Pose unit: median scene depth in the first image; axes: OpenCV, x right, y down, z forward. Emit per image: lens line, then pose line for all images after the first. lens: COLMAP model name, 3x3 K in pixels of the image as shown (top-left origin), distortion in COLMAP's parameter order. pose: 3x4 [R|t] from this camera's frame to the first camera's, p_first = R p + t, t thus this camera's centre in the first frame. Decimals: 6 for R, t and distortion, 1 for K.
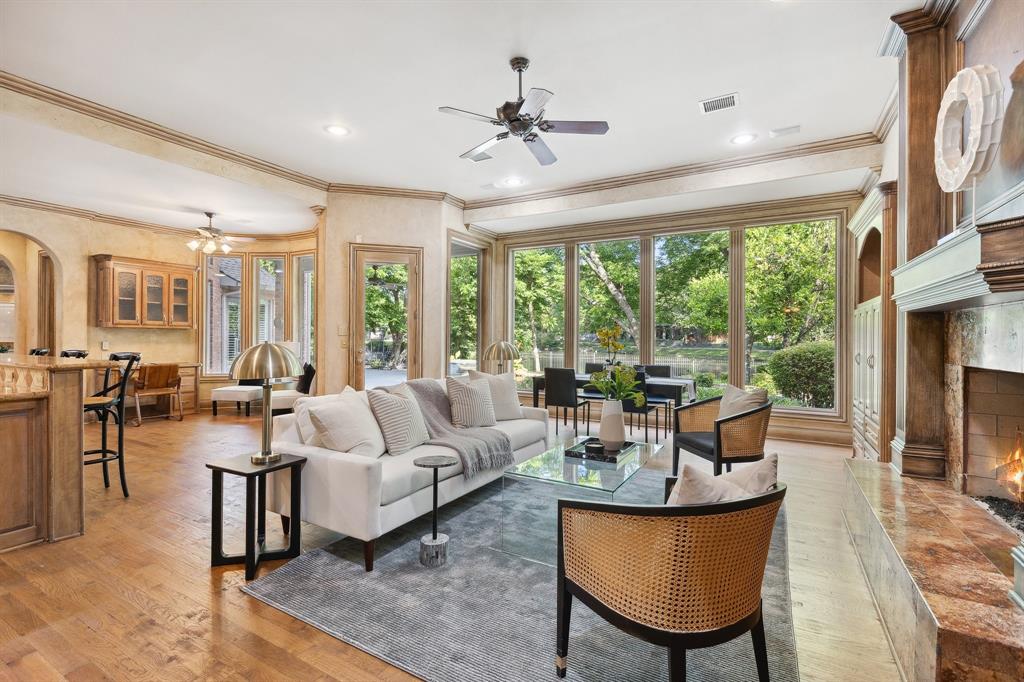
lens RADIAL K [[461.6, 0, 511.4], [0, 461.6, 337.9], [0, 0, 1]] dist [0.006770, -0.002300]
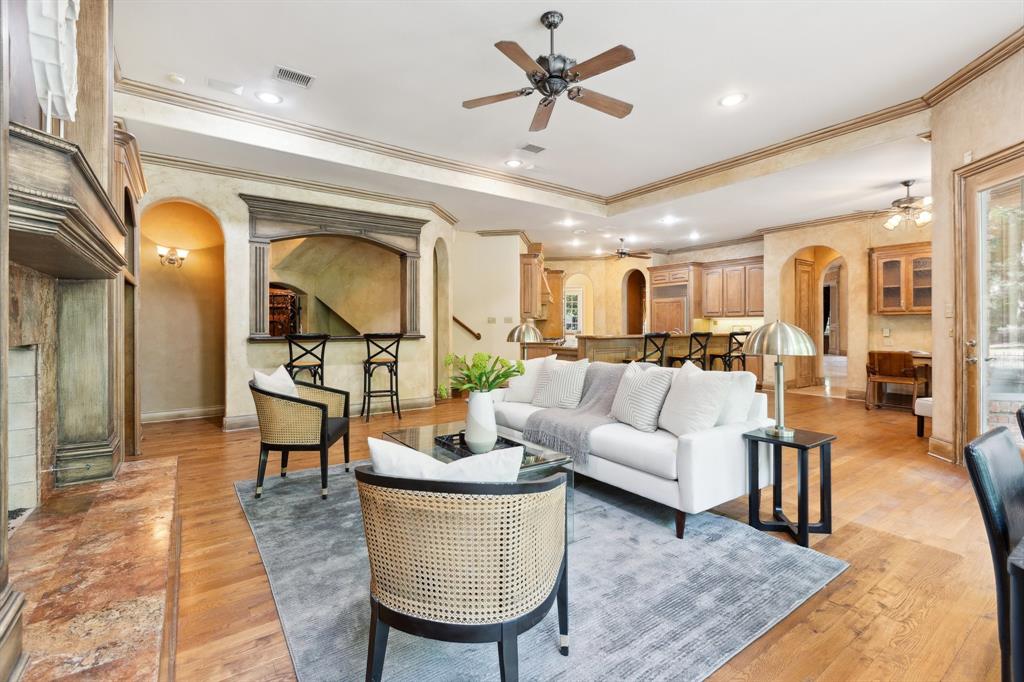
lens RADIAL K [[461.6, 0, 506.9], [0, 461.6, 325.8], [0, 0, 1]] dist [0.006770, -0.002300]
pose [[-0.430550, -0.009039, -0.902522, 0.275396], [-0.002115, 0.999957, -0.009006, 0.007887], [0.902564, -0.001969, -0.430550, 0.410691]]
